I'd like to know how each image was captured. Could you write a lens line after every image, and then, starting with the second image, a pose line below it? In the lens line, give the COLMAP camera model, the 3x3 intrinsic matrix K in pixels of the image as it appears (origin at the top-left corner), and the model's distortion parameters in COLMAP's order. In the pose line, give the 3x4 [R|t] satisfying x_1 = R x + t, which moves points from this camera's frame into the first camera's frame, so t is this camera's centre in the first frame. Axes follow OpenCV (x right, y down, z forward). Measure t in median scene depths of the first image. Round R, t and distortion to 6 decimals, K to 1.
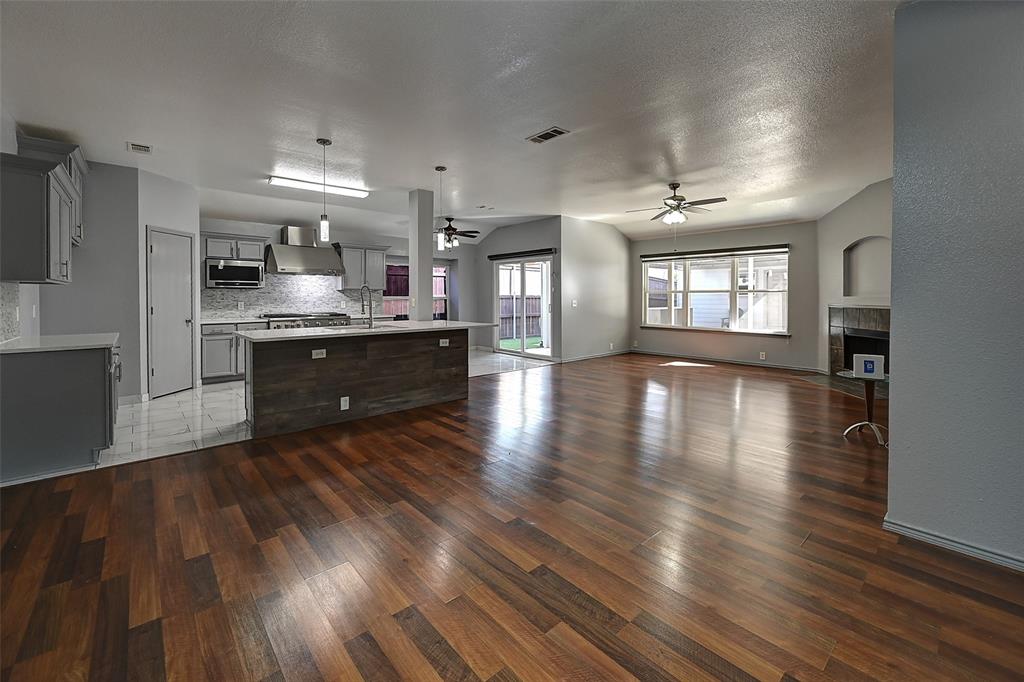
lens RADIAL K [[429.5, 0, 484.5], [0, 429.5, 298.5], [0, 0, 1]] dist [0.010204, 0.000914]
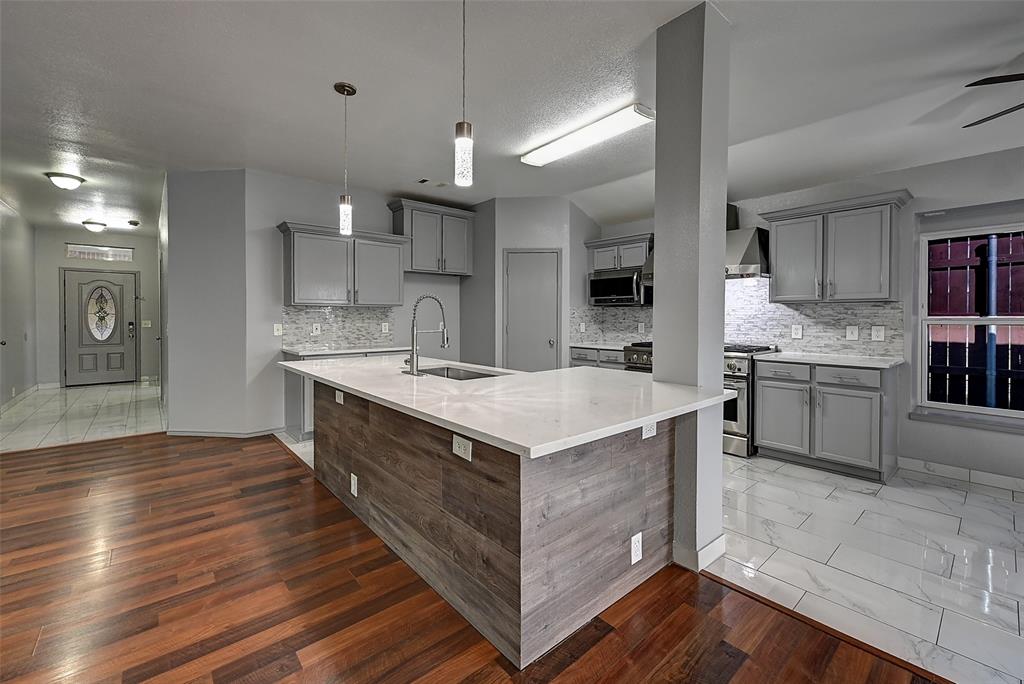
lens RADIAL K [[424.4, 0, 511.3], [0, 424.4, 325.7], [0, 0, 1]] dist [-0.002375, -0.000251]
pose [[0.058388, 0.021248, -0.998068, 0.184900], [-0.005378, 0.999766, 0.020970, -0.002253], [0.998279, 0.004144, 0.058489, 0.754693]]
